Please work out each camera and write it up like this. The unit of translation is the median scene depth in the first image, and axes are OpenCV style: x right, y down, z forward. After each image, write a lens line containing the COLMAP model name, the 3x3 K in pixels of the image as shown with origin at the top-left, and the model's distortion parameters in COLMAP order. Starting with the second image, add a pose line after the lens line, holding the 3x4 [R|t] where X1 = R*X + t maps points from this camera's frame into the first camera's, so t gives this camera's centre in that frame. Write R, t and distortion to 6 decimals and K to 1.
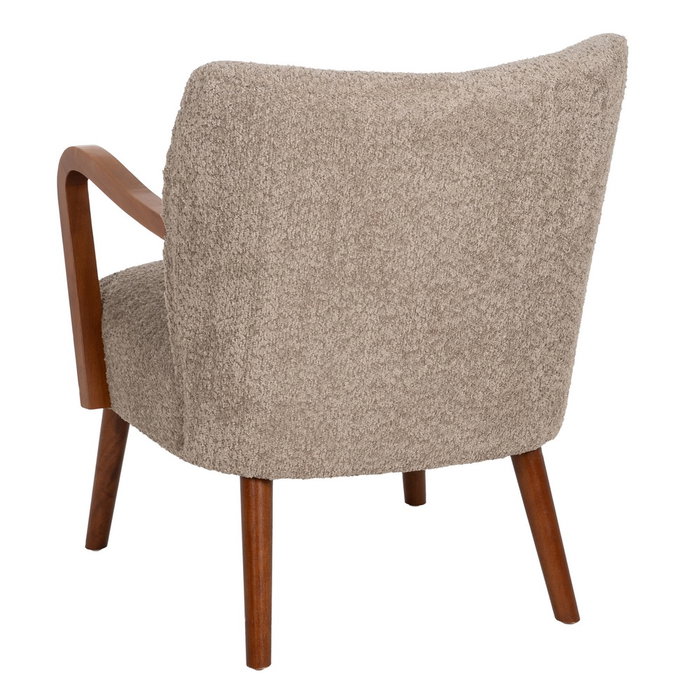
lens RADIAL K [[2808.4, 0, 350.0], [0, 2808.4, 350.0], [0, 0, 1]] dist [-0.124085, 9.689838]
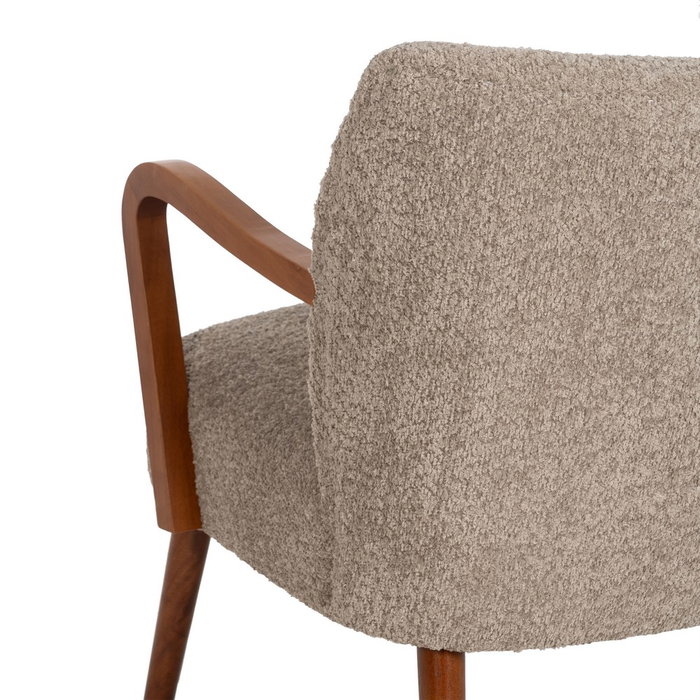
lens RADIAL K [[2808.4, 0, 350.0], [0, 2808.4, 350.0], [0, 0, 1]] dist [-0.124085, 9.689838]
pose [[0.999006, -0.009849, 0.043464, -0.088493], [0.009330, 0.999883, 0.012125, -0.037335], [-0.043579, -0.011707, 0.998981, 0.327572]]
